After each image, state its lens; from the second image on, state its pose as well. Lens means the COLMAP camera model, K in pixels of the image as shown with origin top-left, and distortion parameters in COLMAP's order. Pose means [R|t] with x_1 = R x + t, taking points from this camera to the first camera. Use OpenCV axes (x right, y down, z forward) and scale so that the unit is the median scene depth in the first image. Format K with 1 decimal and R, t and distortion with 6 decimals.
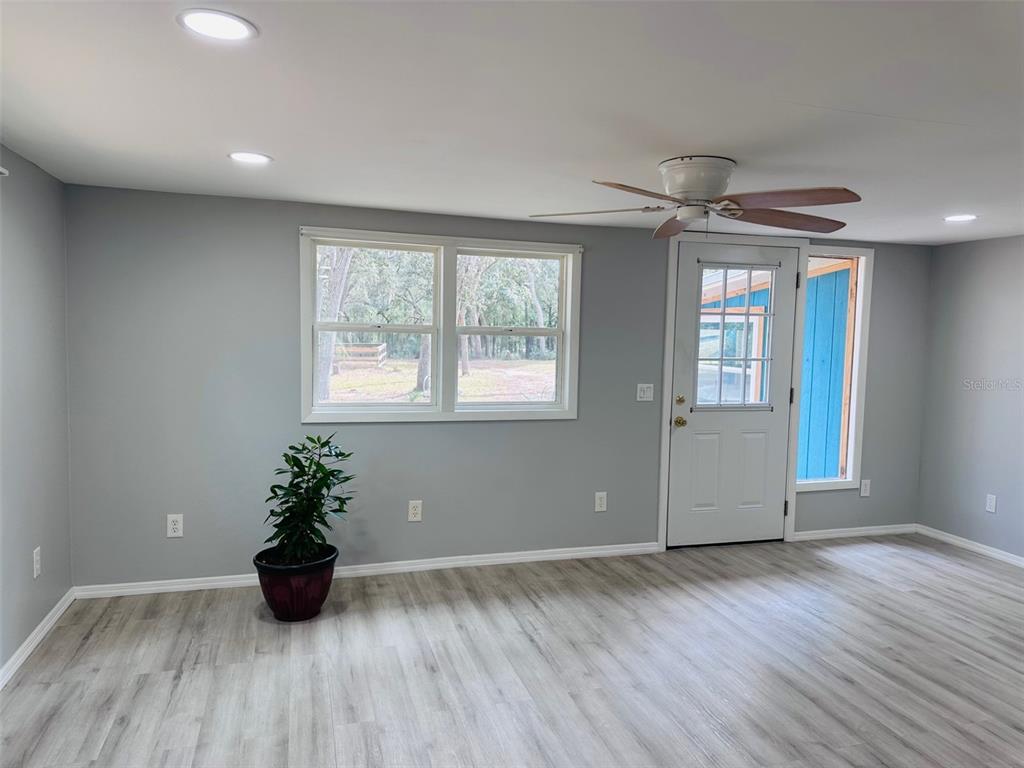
lens RADIAL K [[726.2, 0, 518.9], [0, 726.2, 378.3], [0, 0, 1]] dist [0.032758, -0.039629]
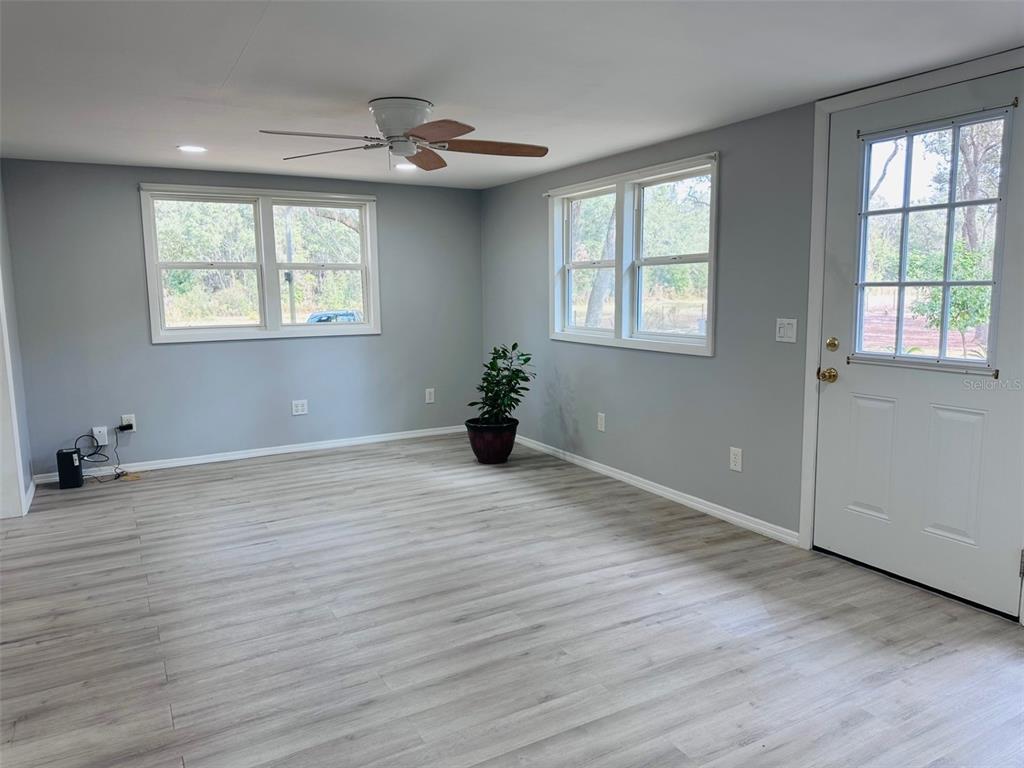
lens RADIAL K [[726.2, 0, 522.2], [0, 726.2, 384.7], [0, 0, 1]] dist [0.032758, -0.039629]
pose [[0.206098, 0.102674, -0.973130, 0.945934], [-0.058200, 0.994006, 0.092550, 0.023317], [0.976799, 0.037562, 0.210838, 0.625577]]
